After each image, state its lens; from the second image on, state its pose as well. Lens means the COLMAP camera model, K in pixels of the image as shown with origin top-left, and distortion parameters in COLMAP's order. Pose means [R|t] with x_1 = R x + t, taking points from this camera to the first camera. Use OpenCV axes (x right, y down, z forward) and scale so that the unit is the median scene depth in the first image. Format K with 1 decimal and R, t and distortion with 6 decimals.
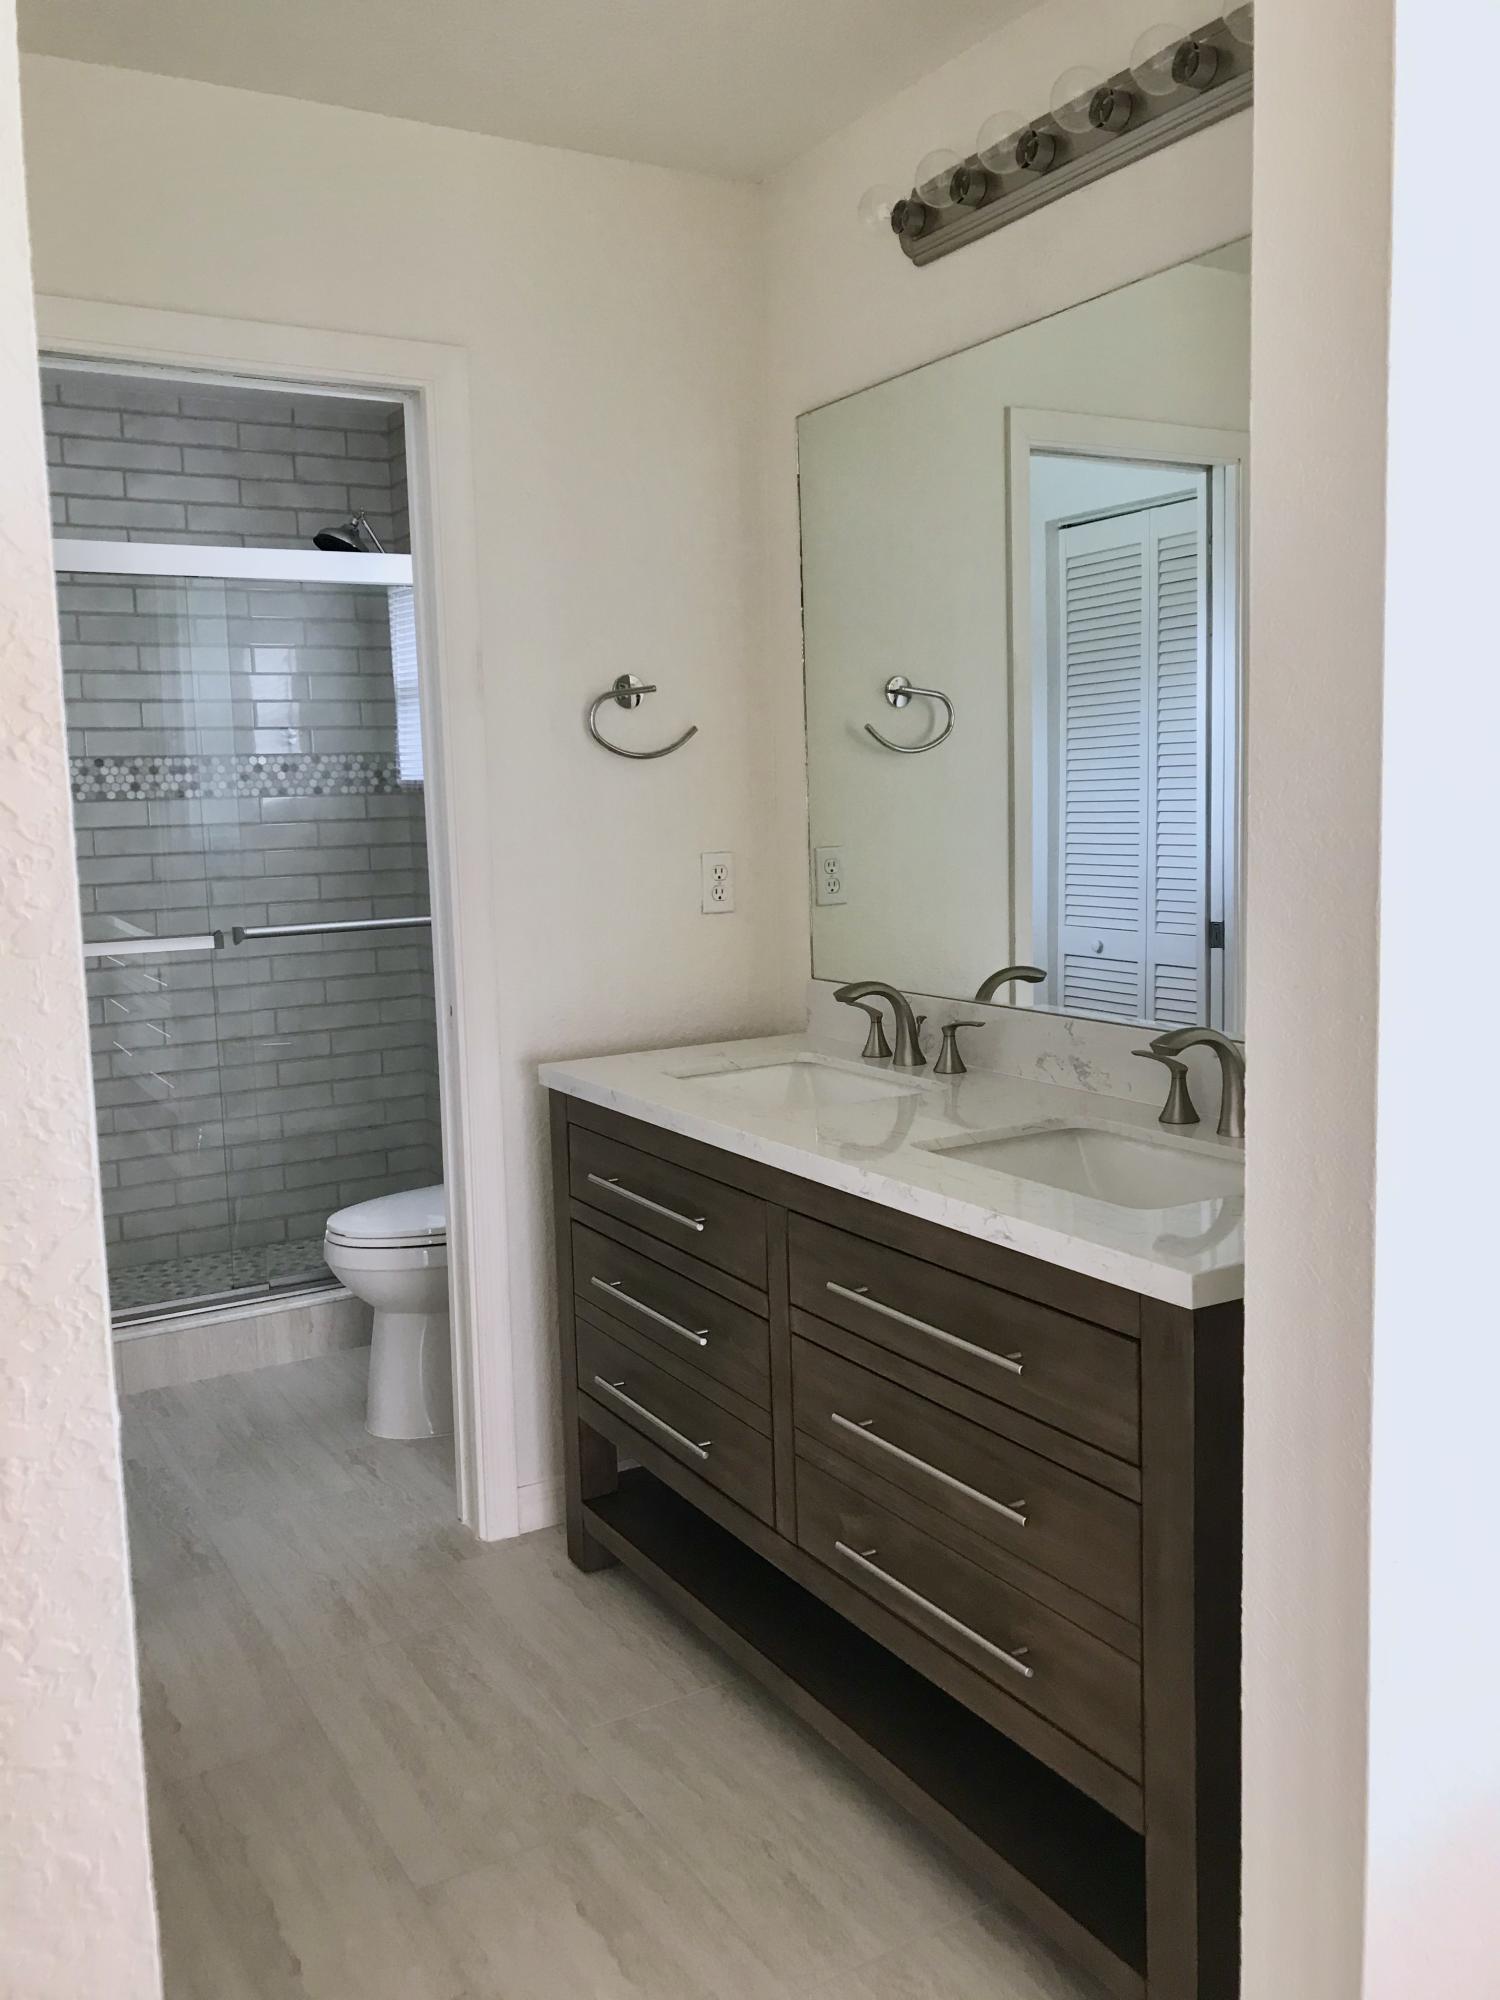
lens RADIAL K [[1648.1, 0, 746.1], [0, 1648.1, 942.7], [0, 0, 1]] dist [0.027229, -0.008222]
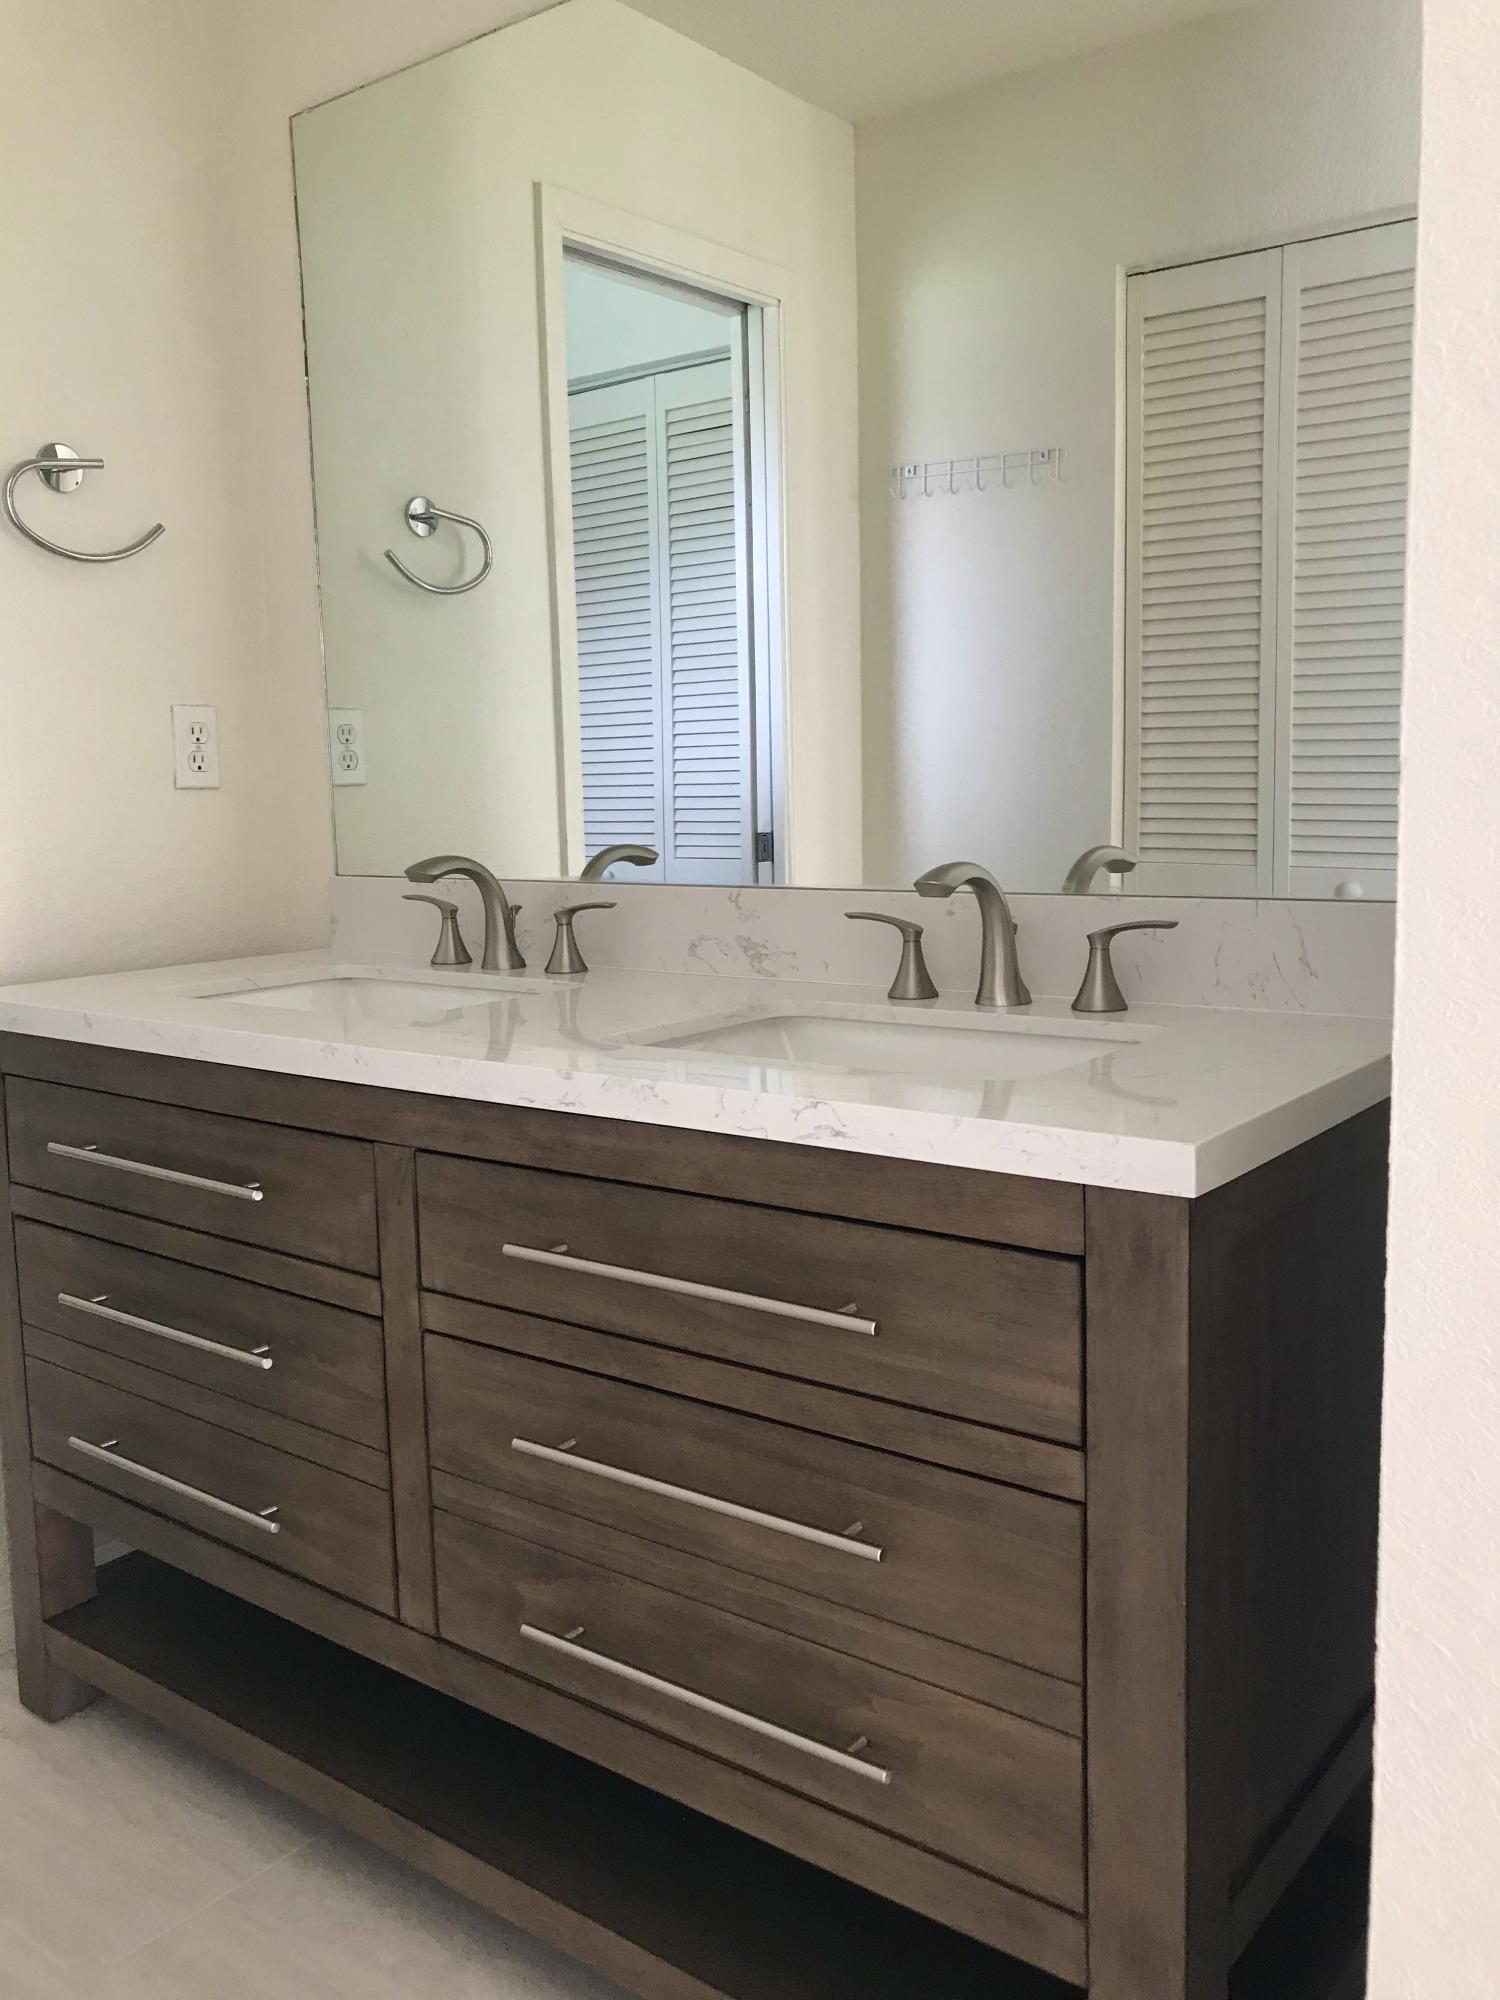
lens RADIAL K [[1648.1, 0, 752.9], [0, 1648.1, 978.3], [0, 0, 1]] dist [0.027229, -0.008222]
pose [[0.927970, -0.037666, 0.370746, -0.076718], [0.031185, 0.999238, 0.023462, 0.065733], [-0.371347, -0.010210, 0.928438, 0.263542]]
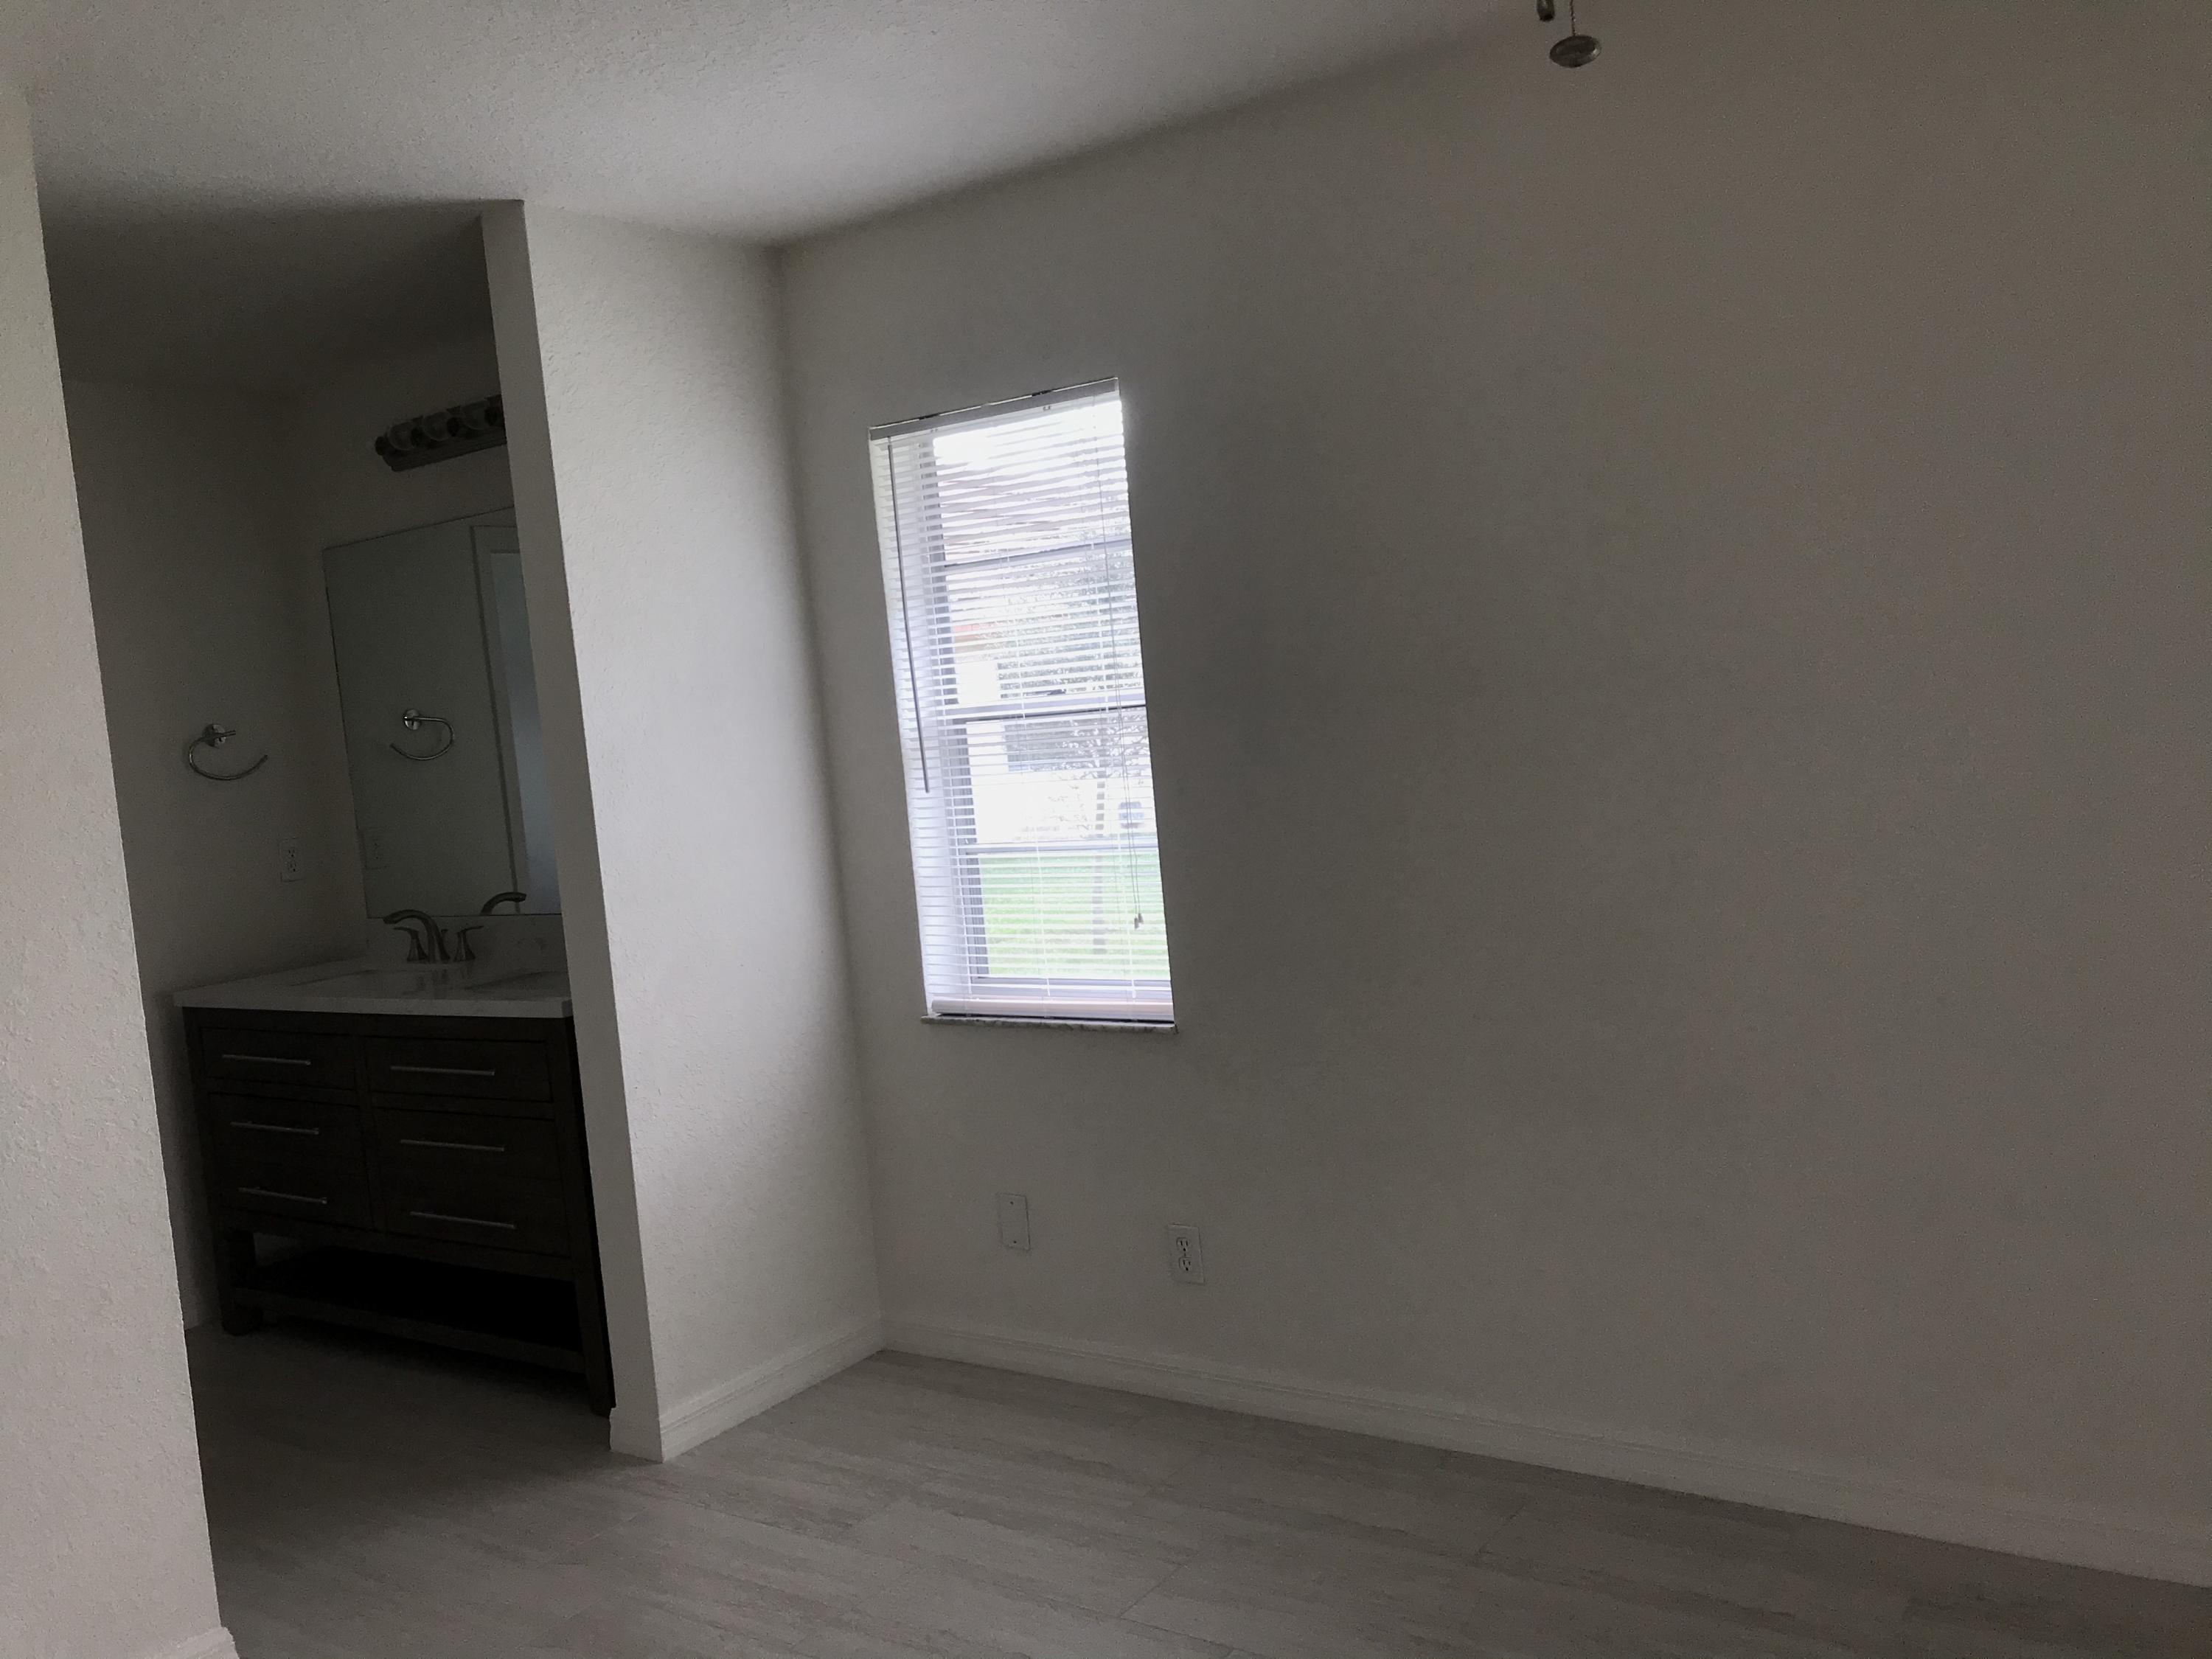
lens RADIAL K [[1822.8, 0, 1092.3], [0, 1822.8, 807.9], [0, 0, 1]] dist [0.027229, -0.008222]
pose [[0.909167, -0.084170, 0.407838, -0.036246], [0.108437, 0.993425, -0.036707, 0.062490], [-0.402067, 0.077598, 0.912316, -0.896098]]
